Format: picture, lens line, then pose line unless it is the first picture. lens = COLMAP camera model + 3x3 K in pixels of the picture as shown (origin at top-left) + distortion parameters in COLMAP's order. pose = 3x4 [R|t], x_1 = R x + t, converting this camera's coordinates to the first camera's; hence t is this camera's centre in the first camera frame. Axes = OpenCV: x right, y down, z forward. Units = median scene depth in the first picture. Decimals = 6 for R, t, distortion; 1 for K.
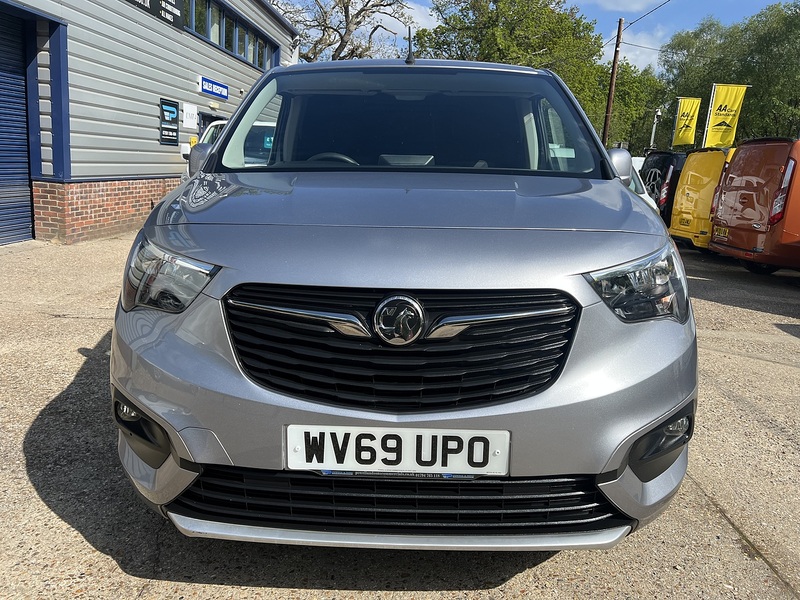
lens RADIAL K [[601.8, 0, 397.2], [0, 601.8, 297.4], [0, 0, 1]] dist [0.054568, -0.059485]
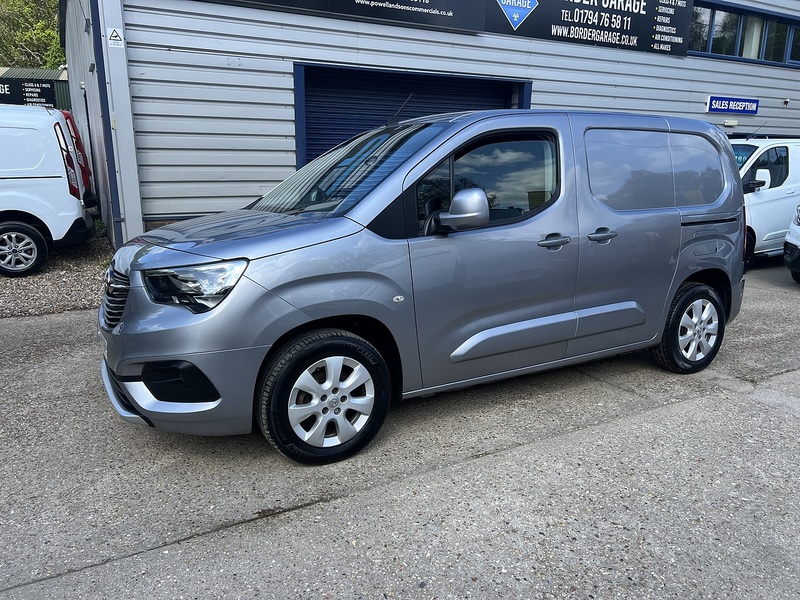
lens RADIAL K [[601.8, 0, 406.8], [0, 601.8, 303.2], [0, 0, 1]] dist [0.054568, -0.059485]
pose [[0.536167, 0.141785, -0.832119, 2.293813], [-0.155952, 0.985461, 0.067427, -0.193883], [0.829581, 0.093618, 0.550483, 0.667621]]
